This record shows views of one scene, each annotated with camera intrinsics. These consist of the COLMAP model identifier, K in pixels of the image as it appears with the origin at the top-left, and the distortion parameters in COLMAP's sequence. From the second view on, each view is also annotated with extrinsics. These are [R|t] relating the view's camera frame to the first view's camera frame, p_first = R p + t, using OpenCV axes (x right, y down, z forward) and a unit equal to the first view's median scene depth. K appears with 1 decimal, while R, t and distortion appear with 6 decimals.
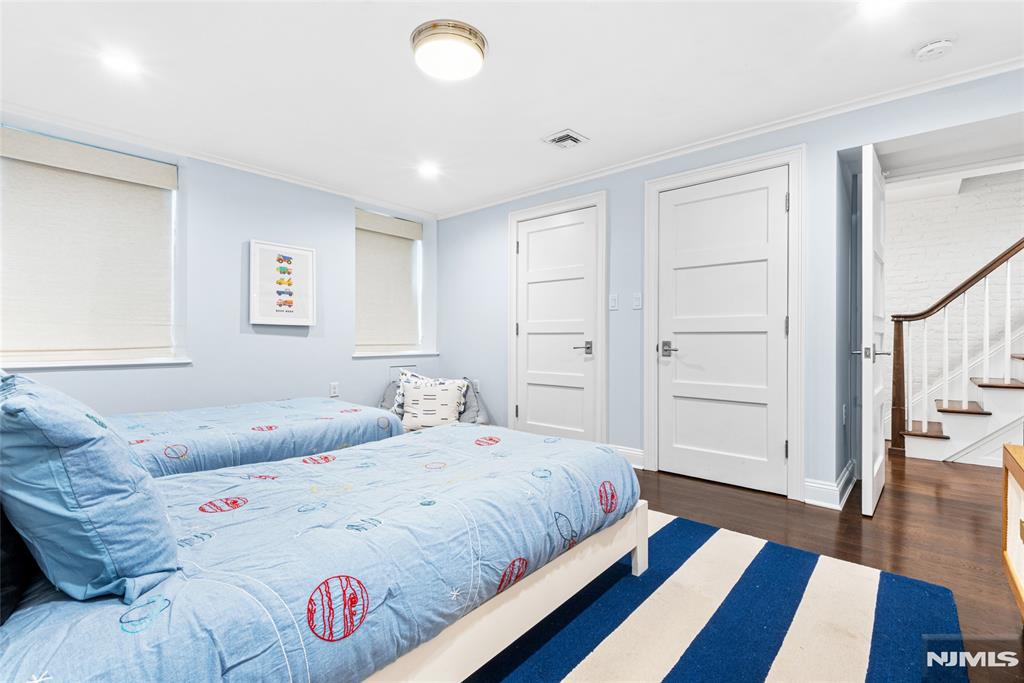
lens RADIAL K [[474.1, 0, 518.2], [0, 474.1, 337.9], [0, 0, 1]] dist [0.024700, -0.002430]
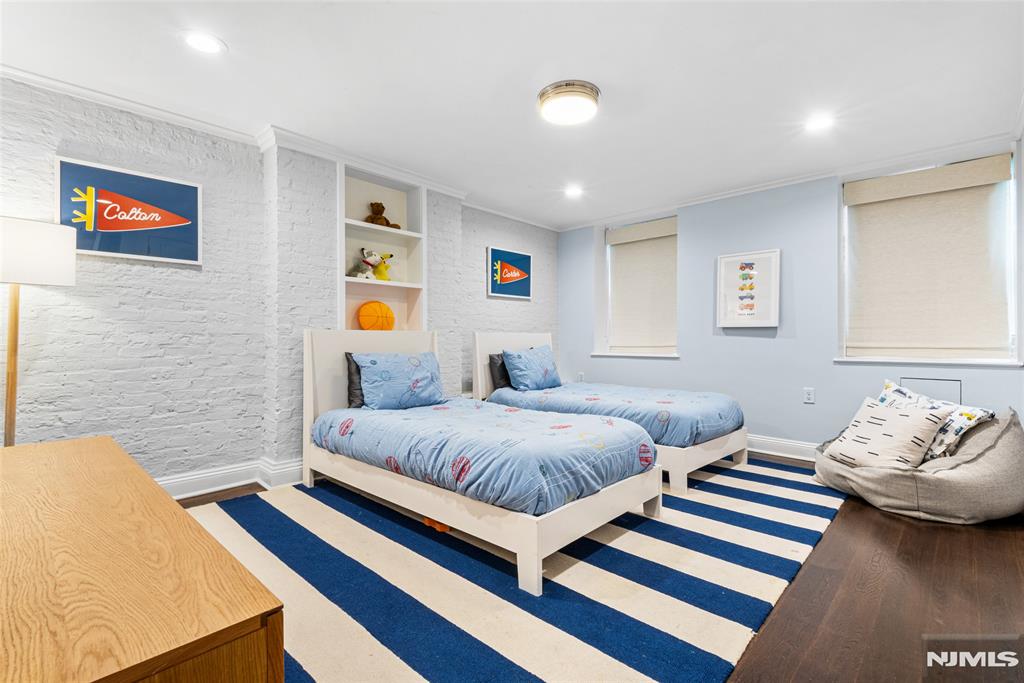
lens RADIAL K [[474.1, 0, 518.2], [0, 474.1, 342.6], [0, 0, 1]] dist [0.024700, -0.002430]
pose [[-0.052646, 0.001535, -0.998612, 0.614364], [-0.002241, 0.999996, 0.001655, 0.007373], [0.998611, 0.002325, -0.052643, 0.540696]]
